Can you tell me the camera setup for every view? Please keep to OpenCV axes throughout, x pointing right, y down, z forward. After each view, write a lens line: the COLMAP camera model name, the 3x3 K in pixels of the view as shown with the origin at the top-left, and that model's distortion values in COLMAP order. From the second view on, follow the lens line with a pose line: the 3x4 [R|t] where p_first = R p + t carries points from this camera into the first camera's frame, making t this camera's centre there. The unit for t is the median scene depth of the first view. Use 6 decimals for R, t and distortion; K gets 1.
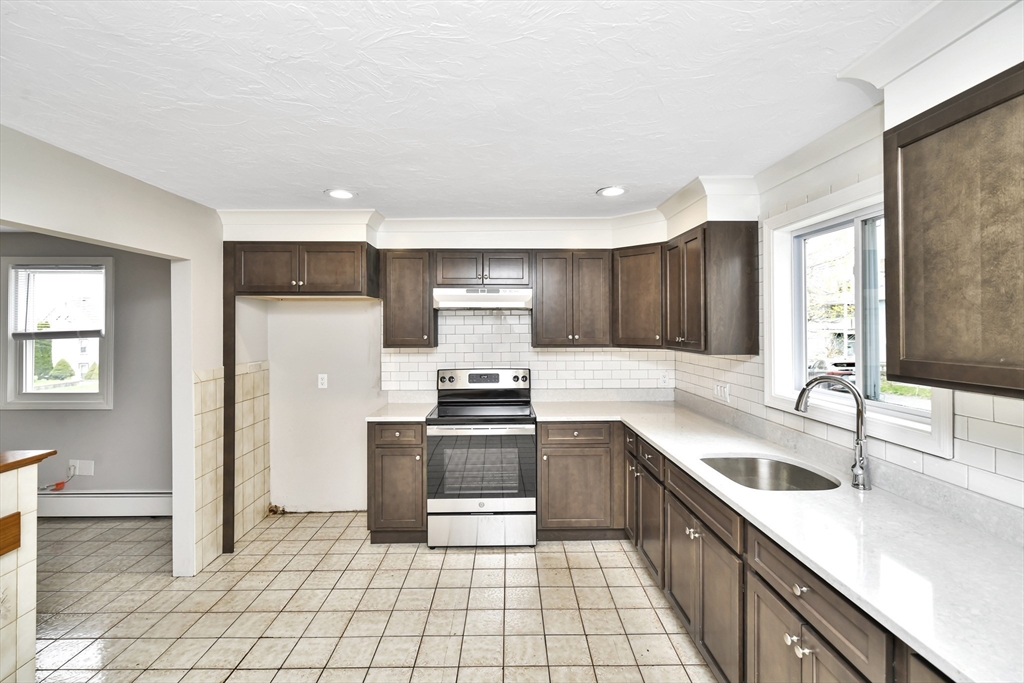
lens RADIAL K [[444.8, 0, 512.3], [0, 444.8, 321.2], [0, 0, 1]] dist [-0.013543, 0.000067]
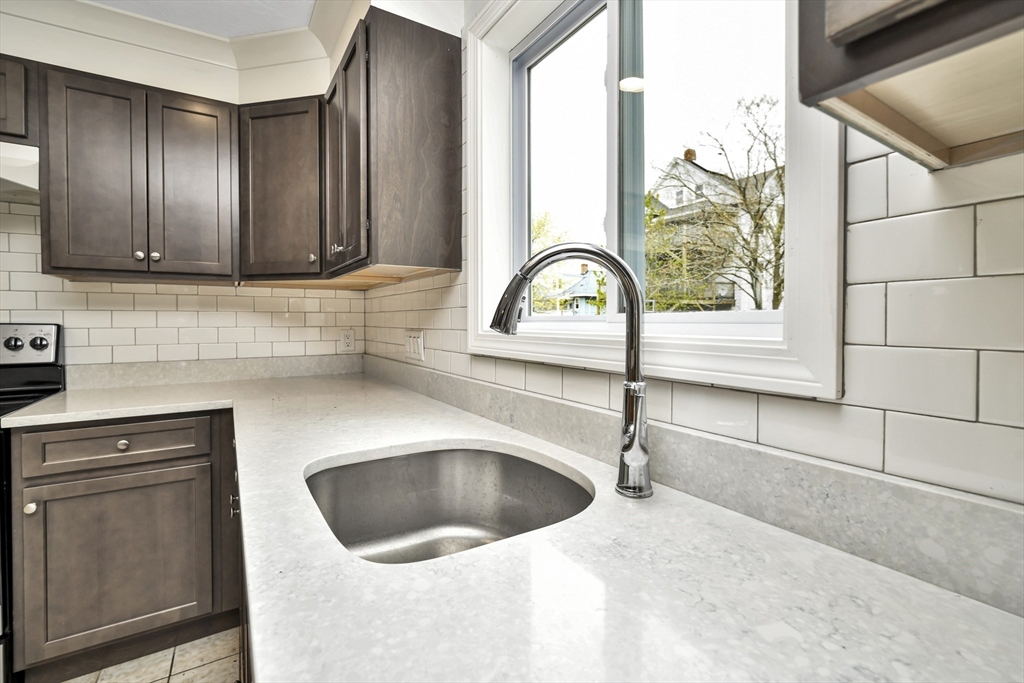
lens RADIAL K [[462.4, 0, 497.3], [0, 462.4, 318.1], [0, 0, 1]] dist [-0.009531, 0.000411]
pose [[0.866299, -0.004635, 0.499504, 0.248164], [-0.003130, 0.999887, 0.014706, 0.110897], [-0.499516, -0.014303, 0.866186, 0.378611]]
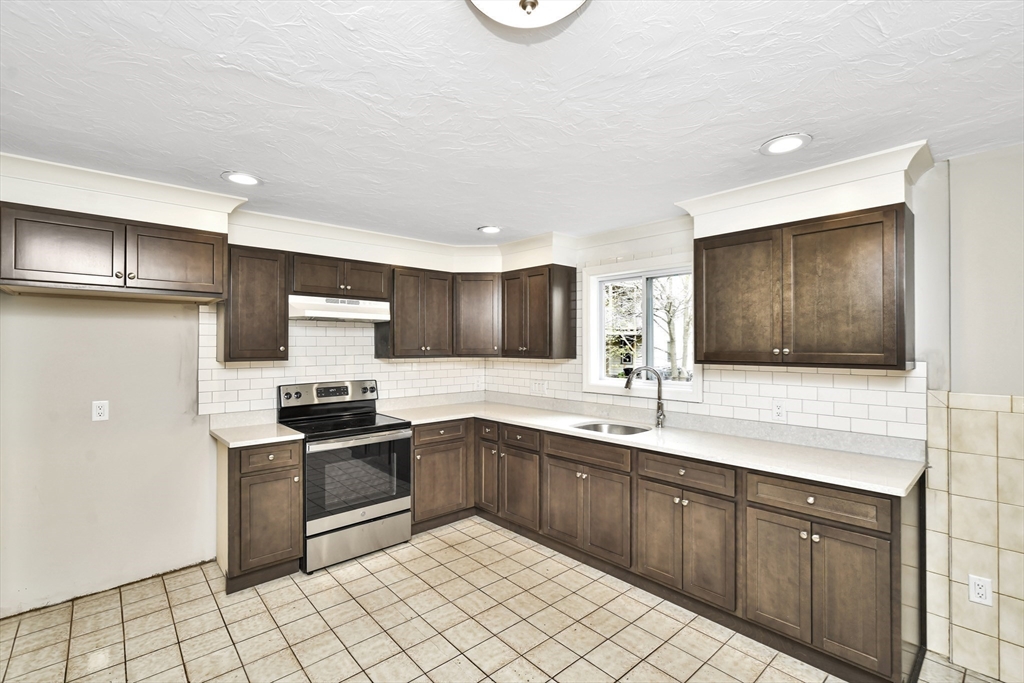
lens RADIAL K [[449.9, 0, 526.9], [0, 449.9, 338.7], [0, 0, 1]] dist [-0.010248, 0.001381]
pose [[0.747366, 0.011507, 0.664313, -0.469515], [-0.009867, 0.999932, -0.006219, 0.017788], [-0.664339, -0.001907, 0.747429, -0.008801]]
